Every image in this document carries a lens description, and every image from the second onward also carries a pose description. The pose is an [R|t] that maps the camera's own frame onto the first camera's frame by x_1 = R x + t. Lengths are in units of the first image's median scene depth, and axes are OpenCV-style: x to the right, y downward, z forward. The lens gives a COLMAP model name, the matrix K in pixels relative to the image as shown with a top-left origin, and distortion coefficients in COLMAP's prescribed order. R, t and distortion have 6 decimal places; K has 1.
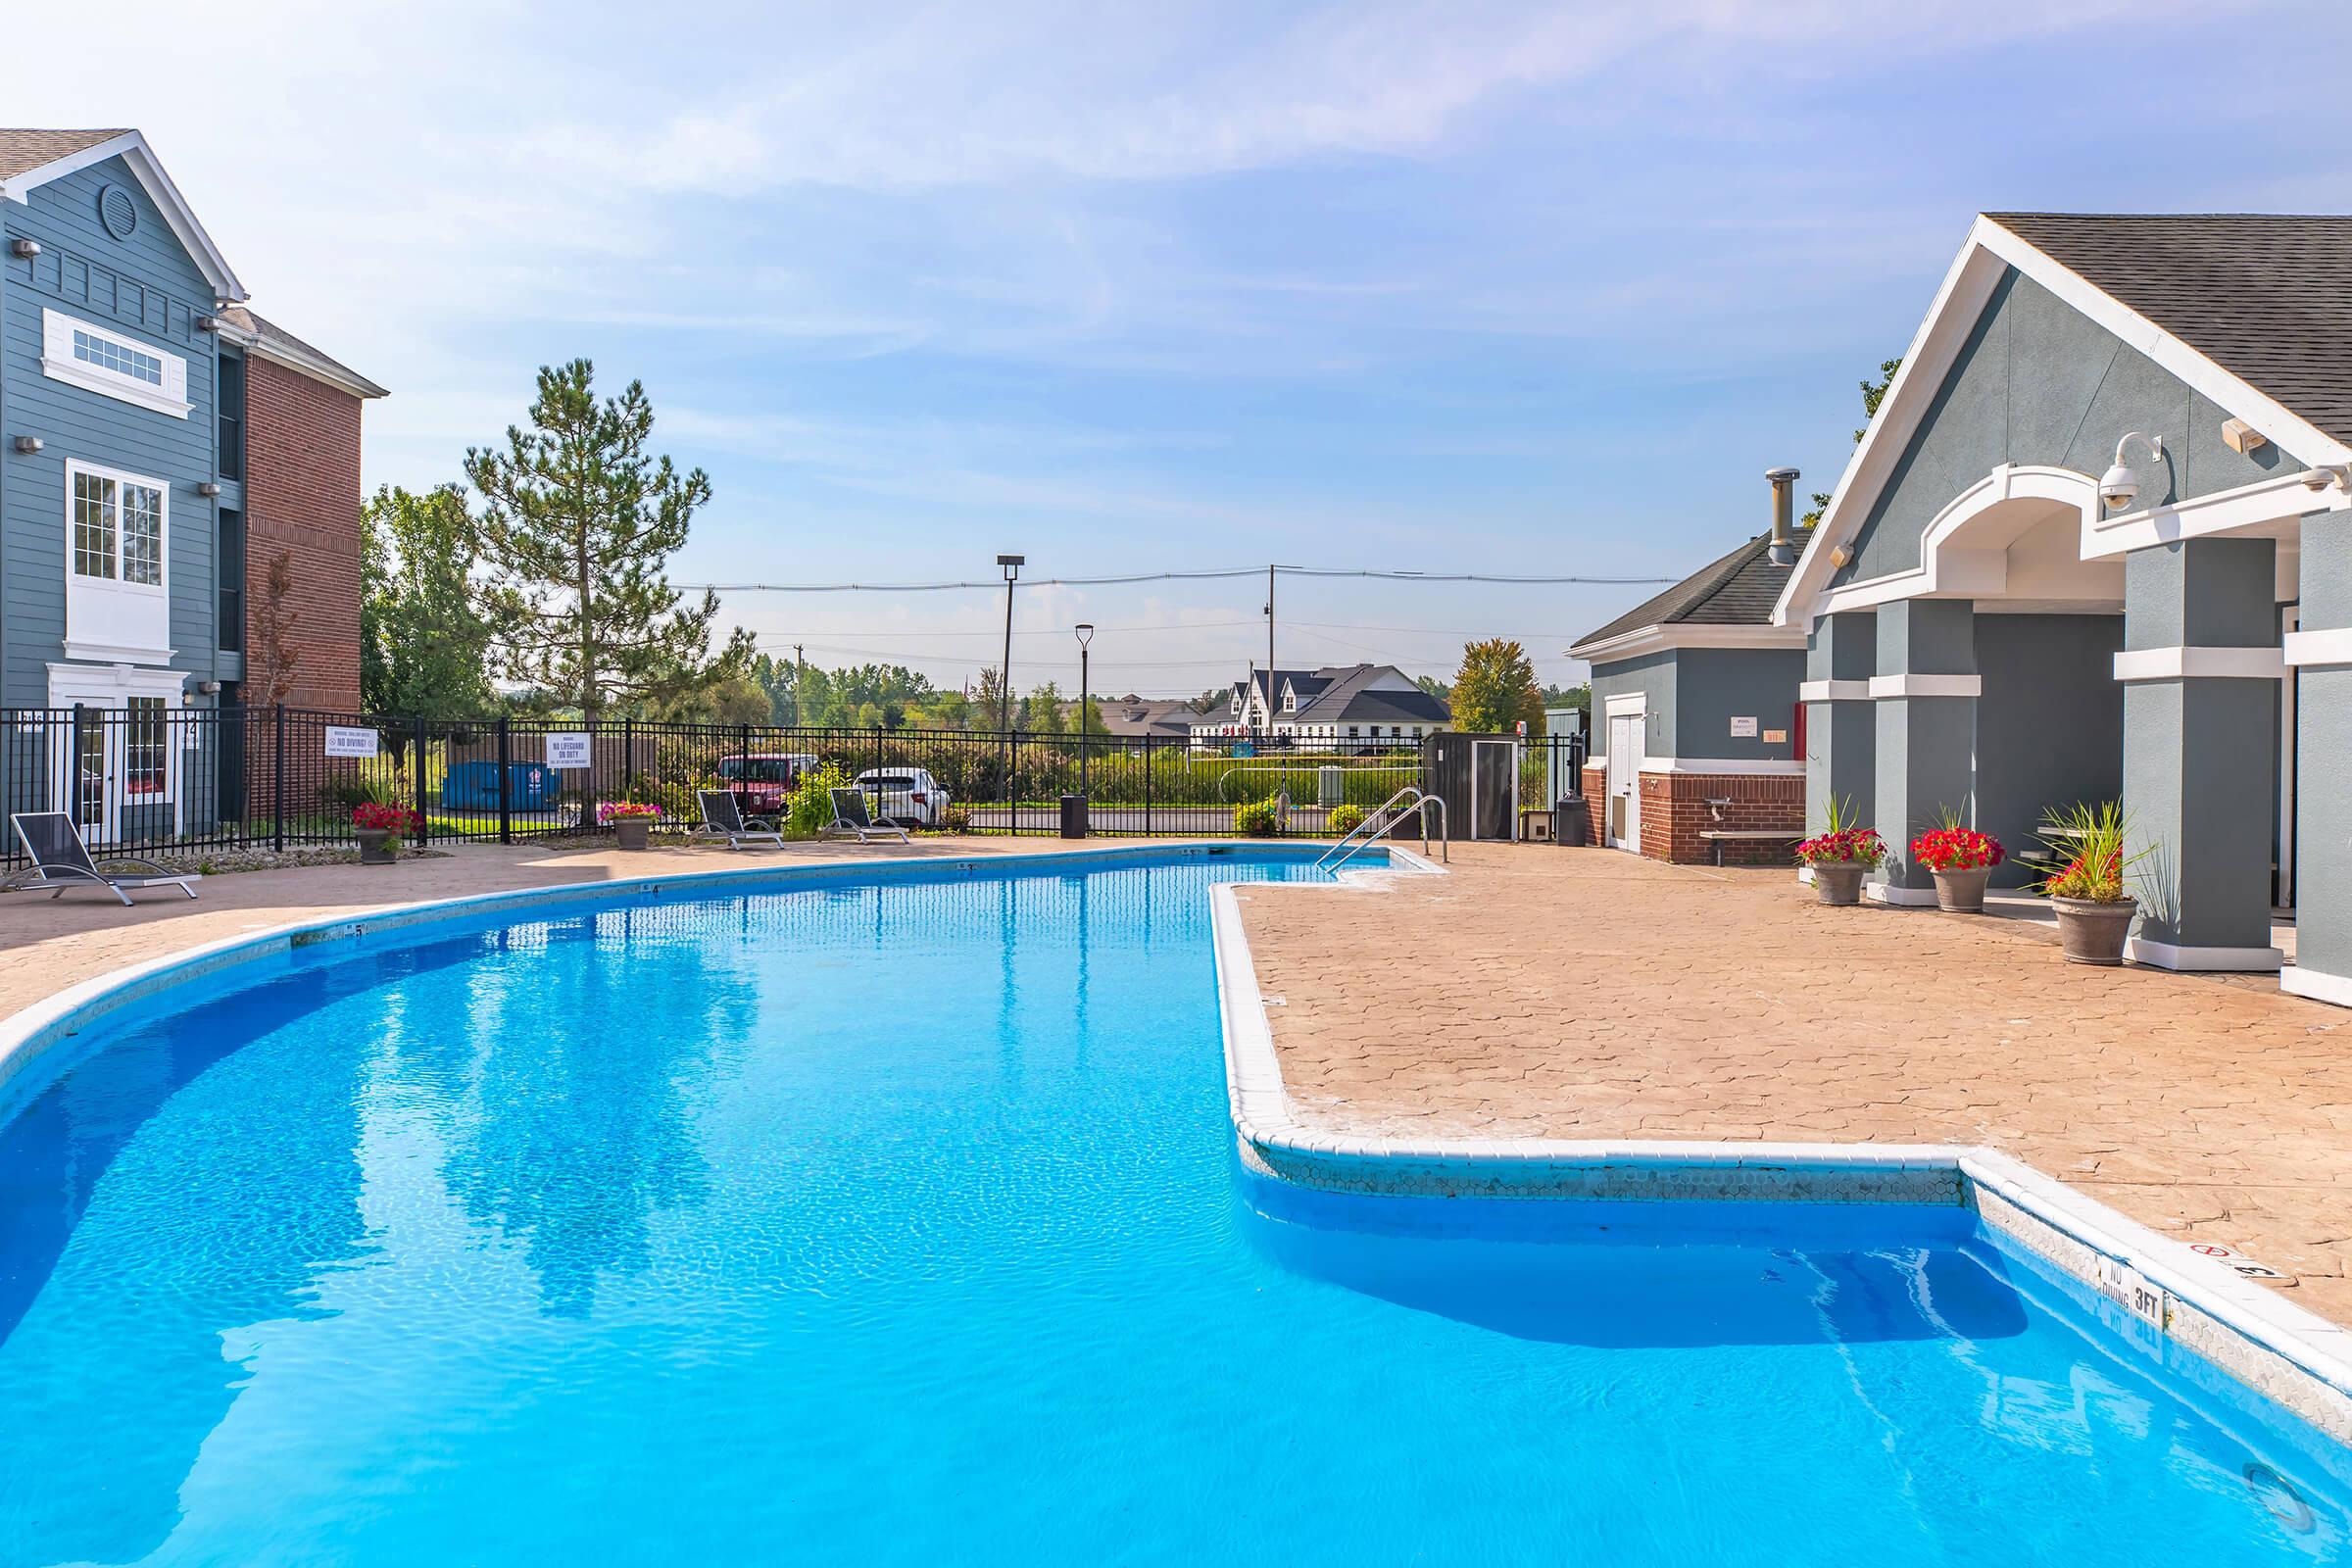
lens RADIAL K [[1639.9, 0, 1191.2], [0, 1639.9, 773.8], [0, 0, 1]] dist [0.027339, 0.002468]
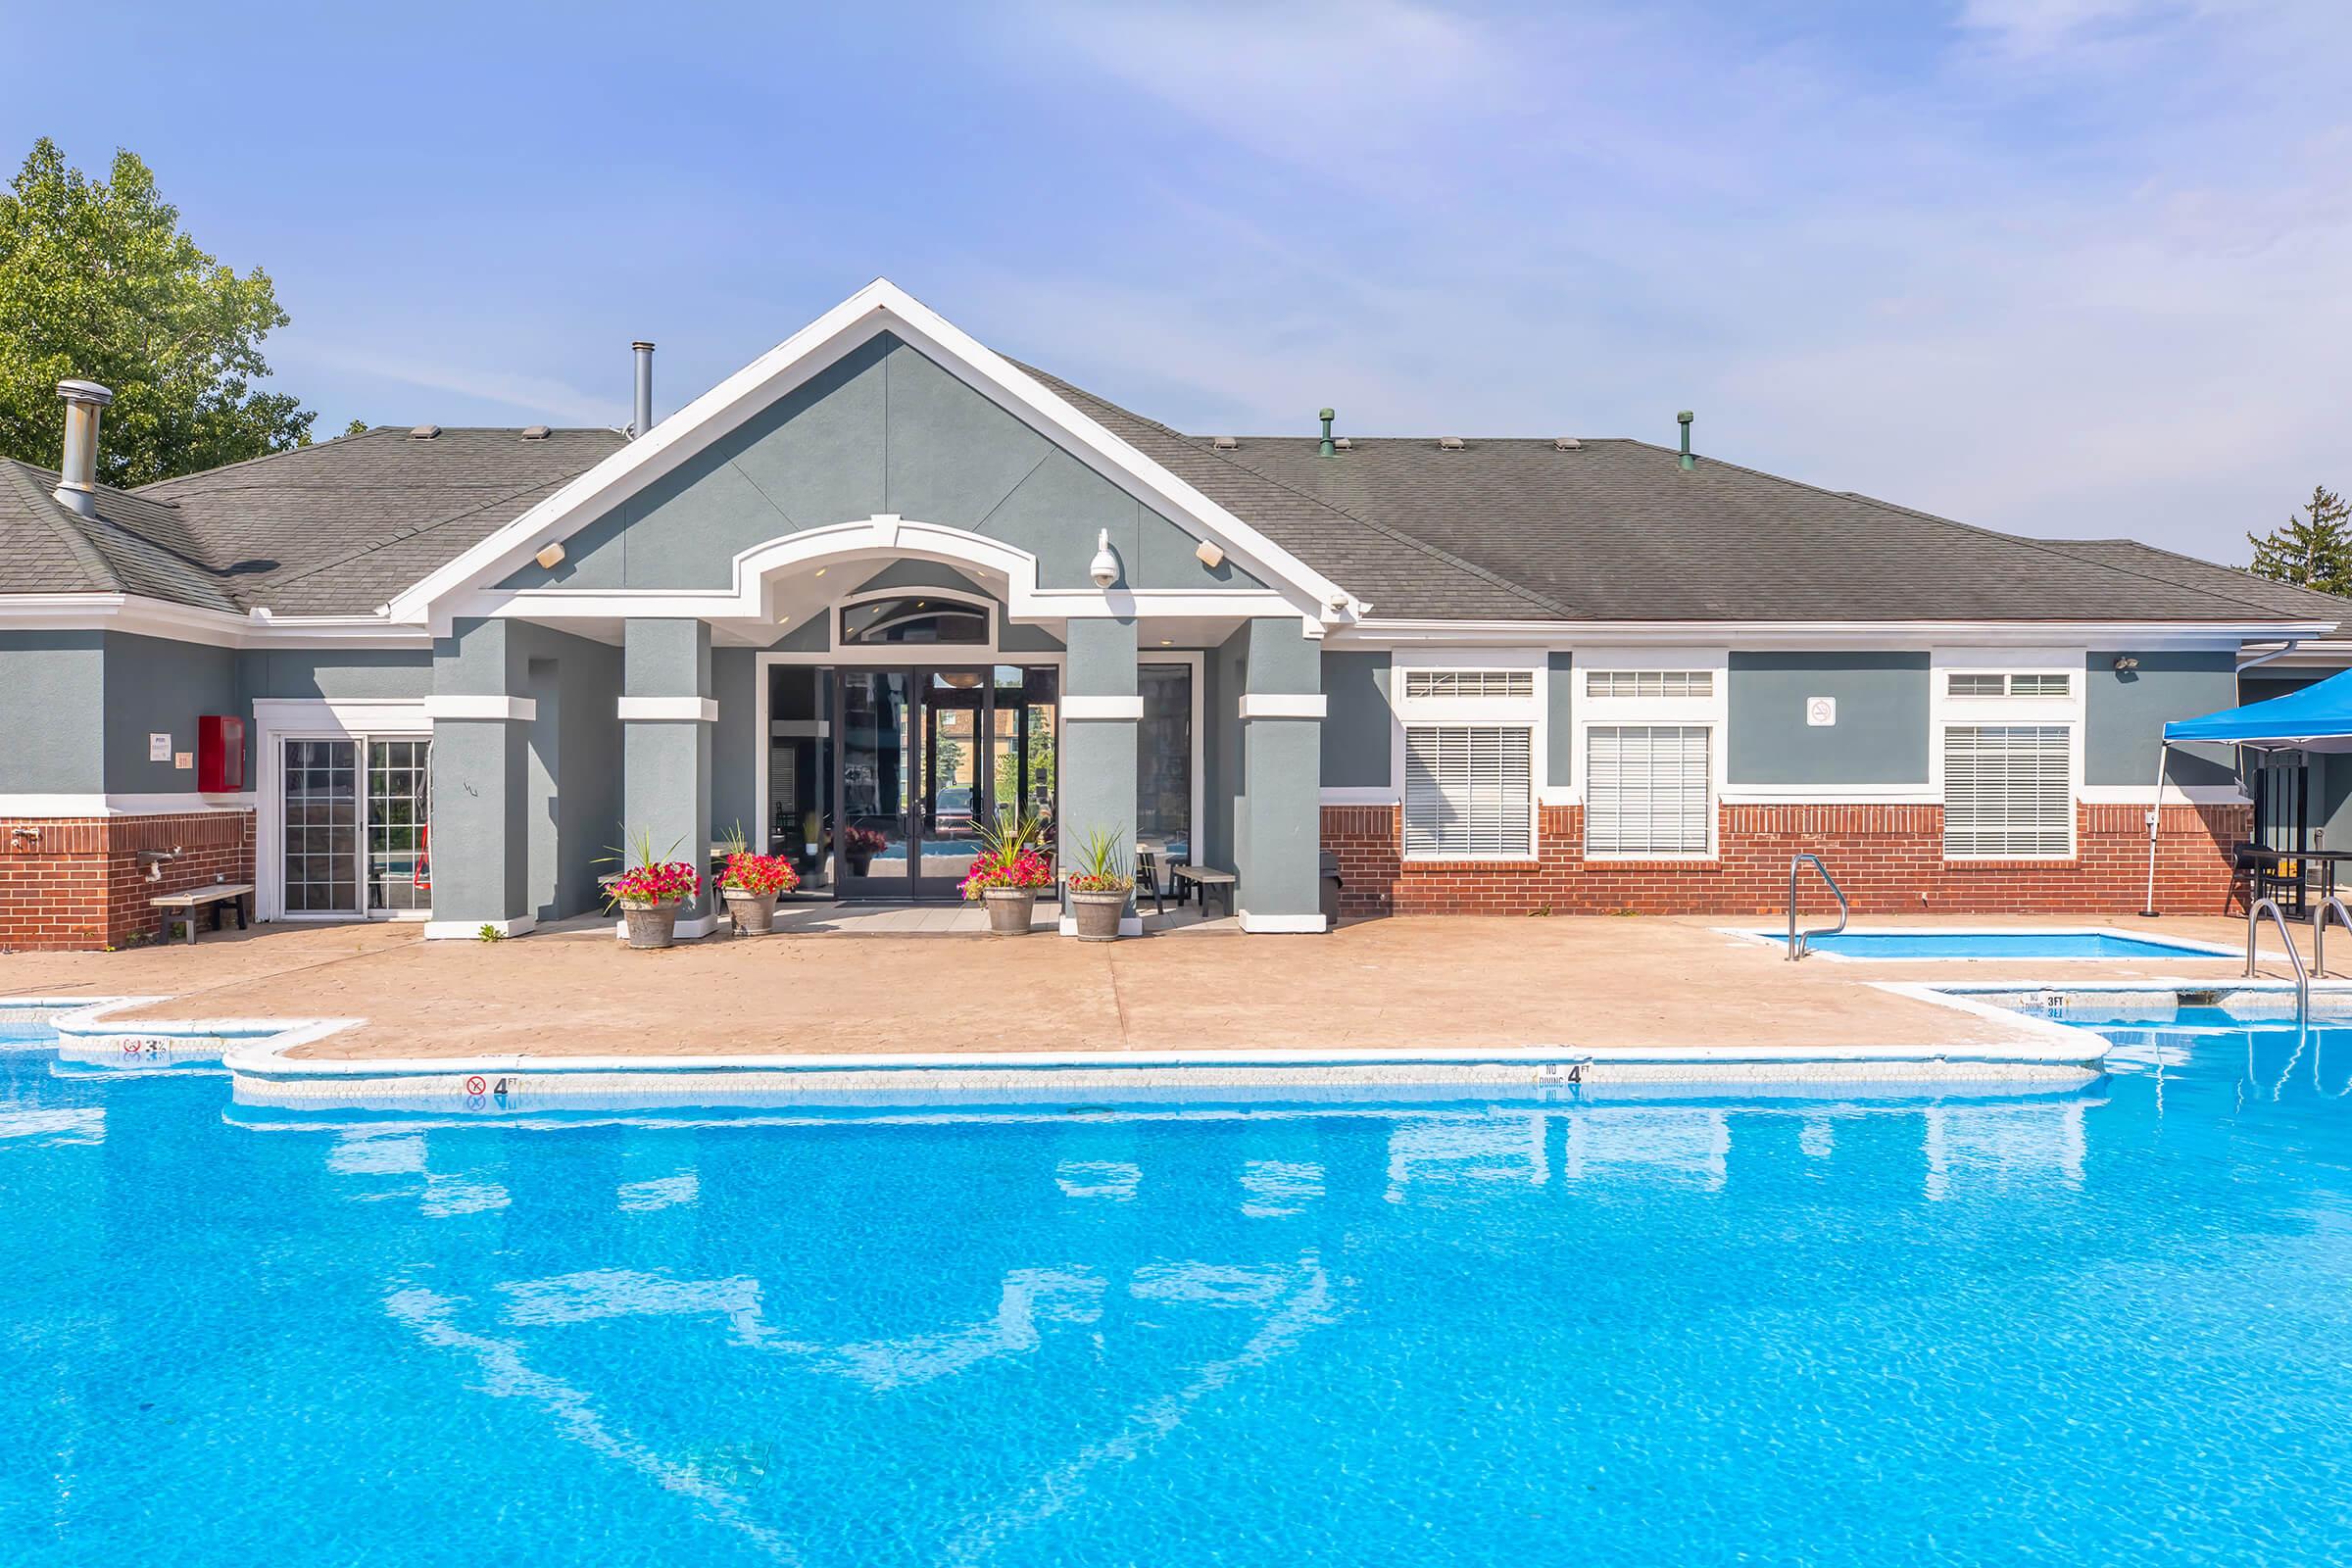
lens RADIAL K [[1639.9, 0, 1202.4], [0, 1639.9, 790.1], [0, 0, 1]] dist [0.027339, 0.002468]
pose [[-0.095725, -0.016132, 0.995277, -0.704210], [0.022038, 0.999589, 0.018322, -0.022090], [-0.995164, 0.023688, -0.095330, 1.026298]]
